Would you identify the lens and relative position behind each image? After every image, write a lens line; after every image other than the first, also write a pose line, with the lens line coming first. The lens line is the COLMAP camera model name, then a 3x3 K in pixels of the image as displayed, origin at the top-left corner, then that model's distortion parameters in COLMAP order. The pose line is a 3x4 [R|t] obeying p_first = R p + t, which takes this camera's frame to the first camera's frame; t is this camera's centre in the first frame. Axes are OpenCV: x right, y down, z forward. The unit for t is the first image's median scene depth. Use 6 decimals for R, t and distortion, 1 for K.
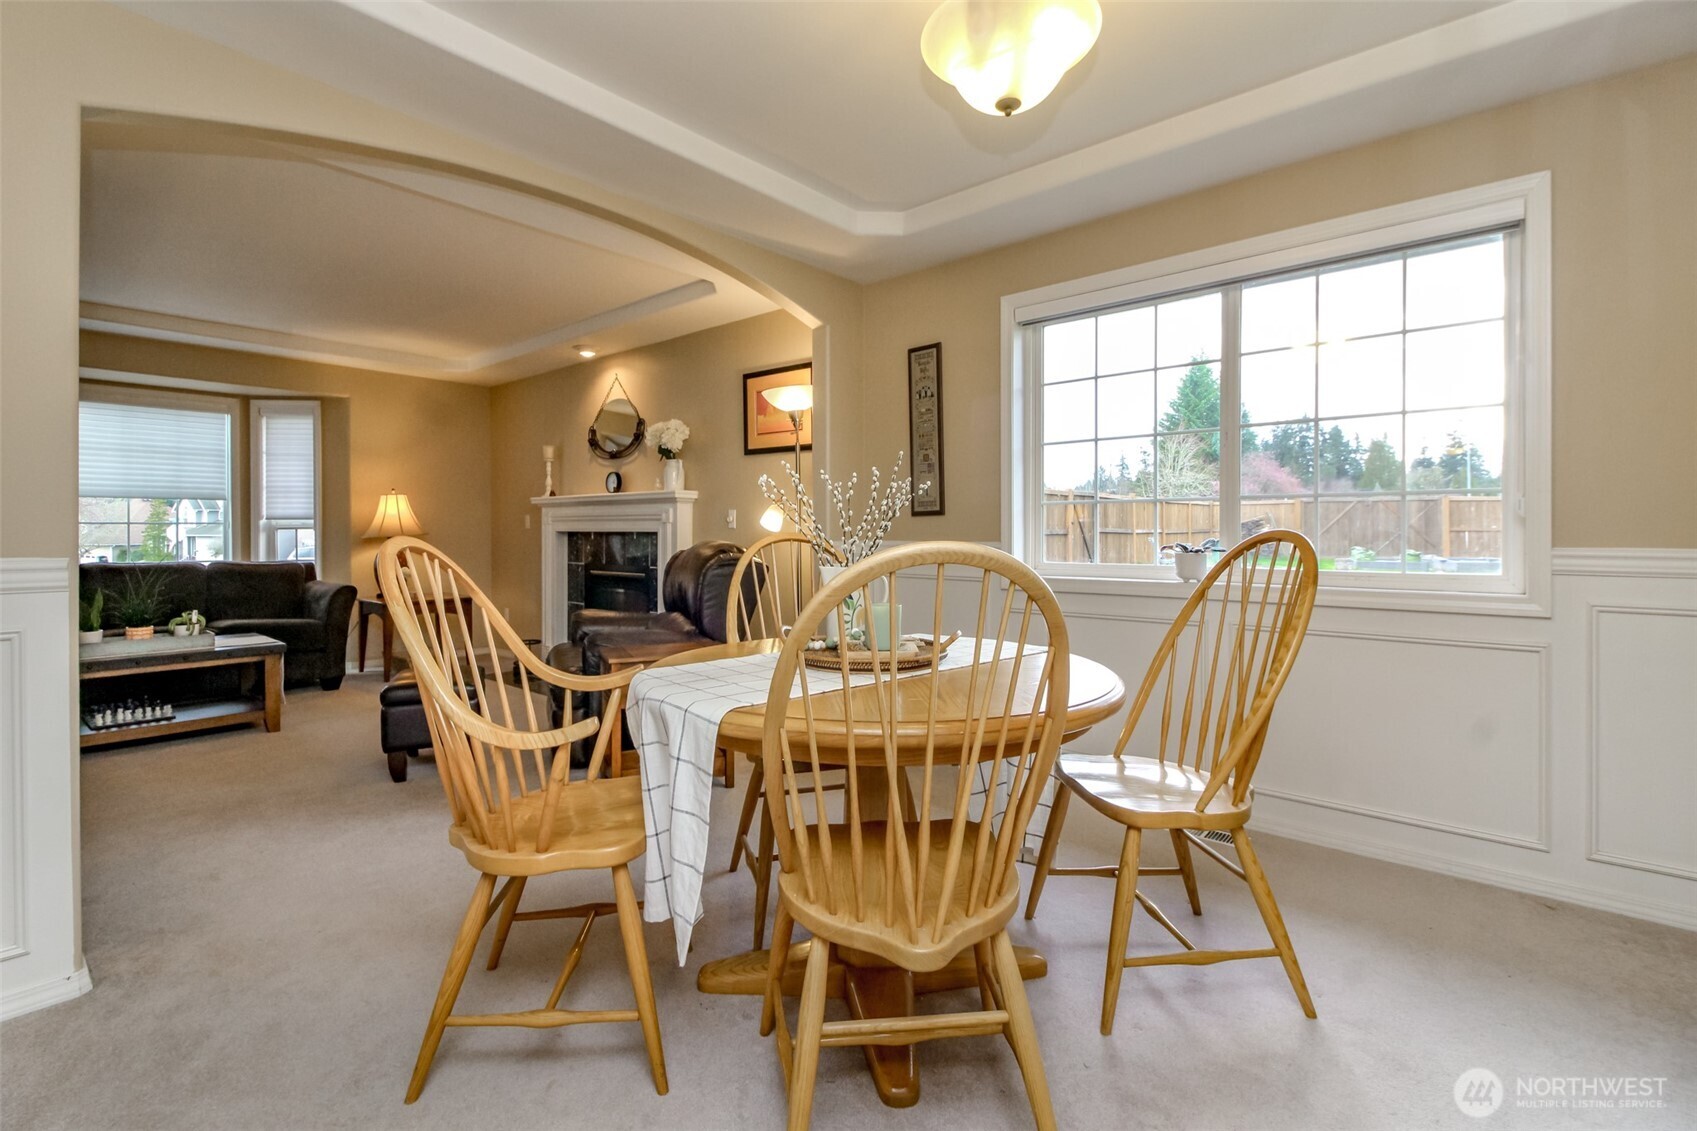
lens RADIAL K [[778.6, 0, 866.9], [0, 778.6, 545.5], [0, 0, 1]] dist [0.017158, -0.009730]
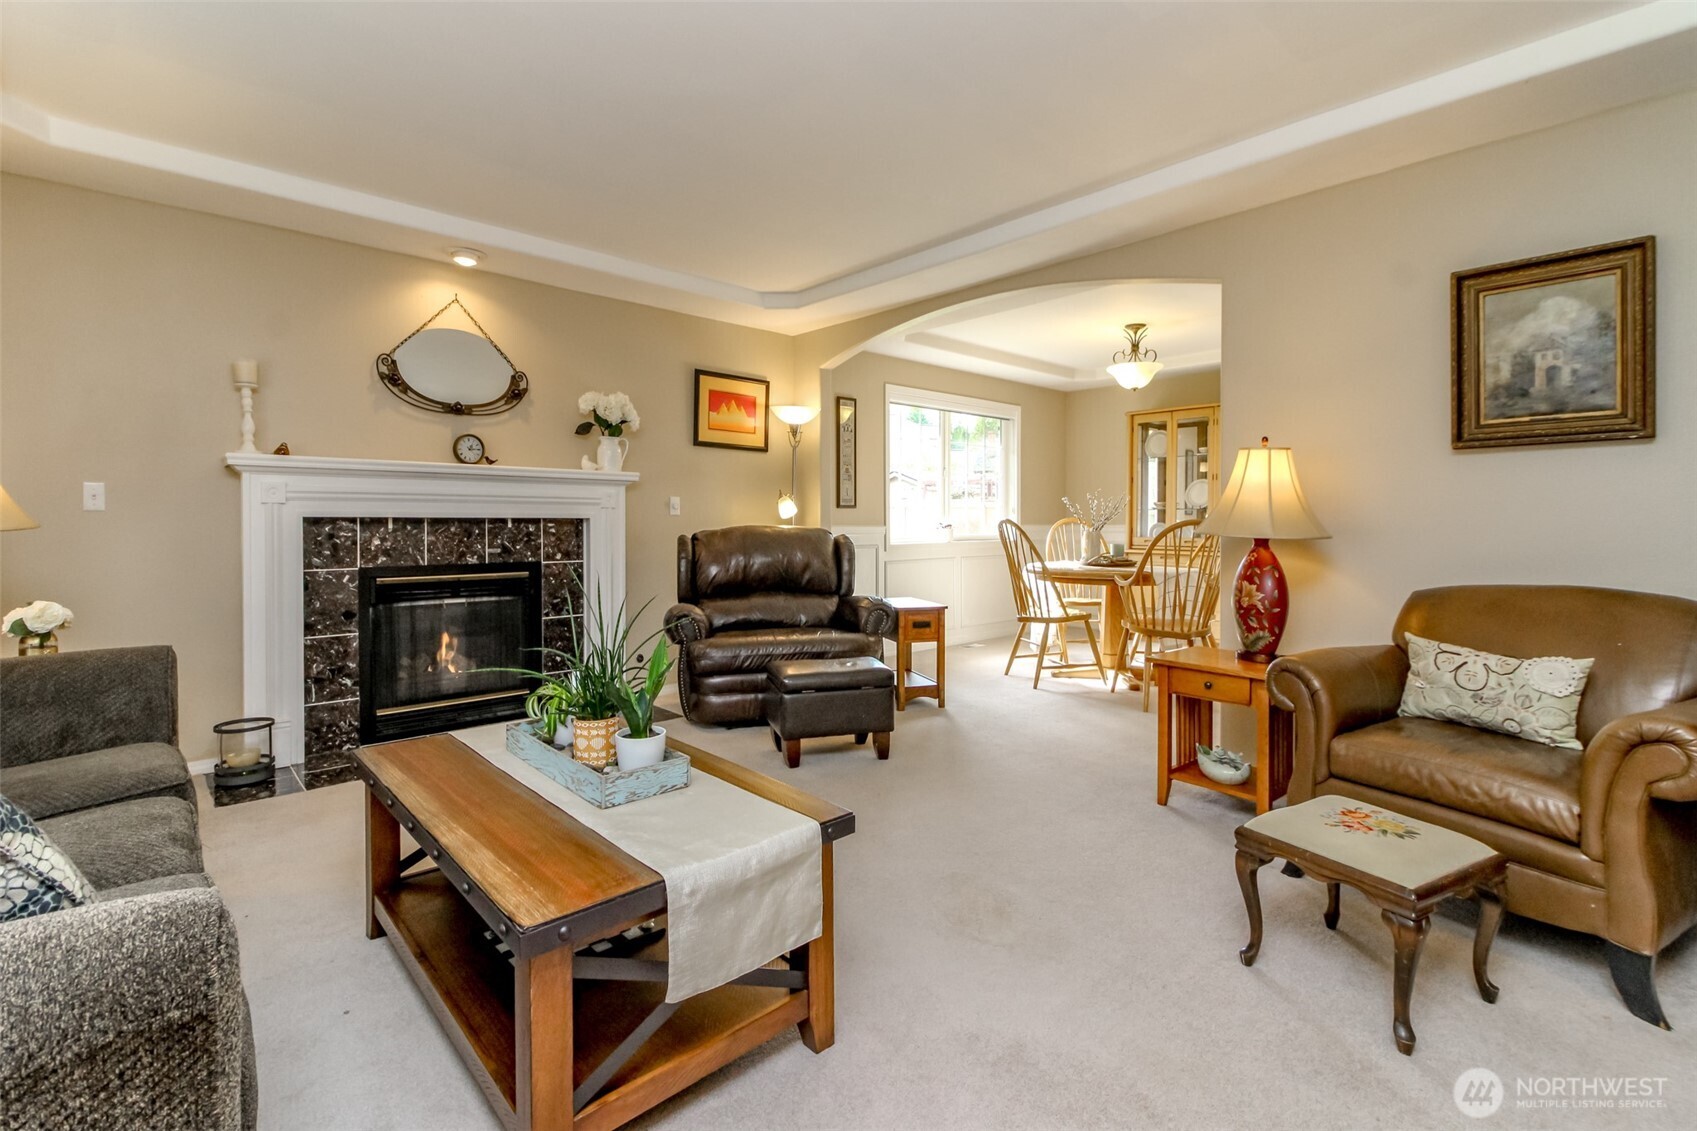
lens RADIAL K [[778.6, 0, 843.6], [0, 778.6, 524.8], [0, 0, 1]] dist [0.017158, -0.009730]
pose [[0.102454, -0.003200, 0.994733, -0.943666], [0.017385, 0.999848, 0.001426, -0.006052], [-0.994586, 0.017147, 0.102494, 0.556823]]
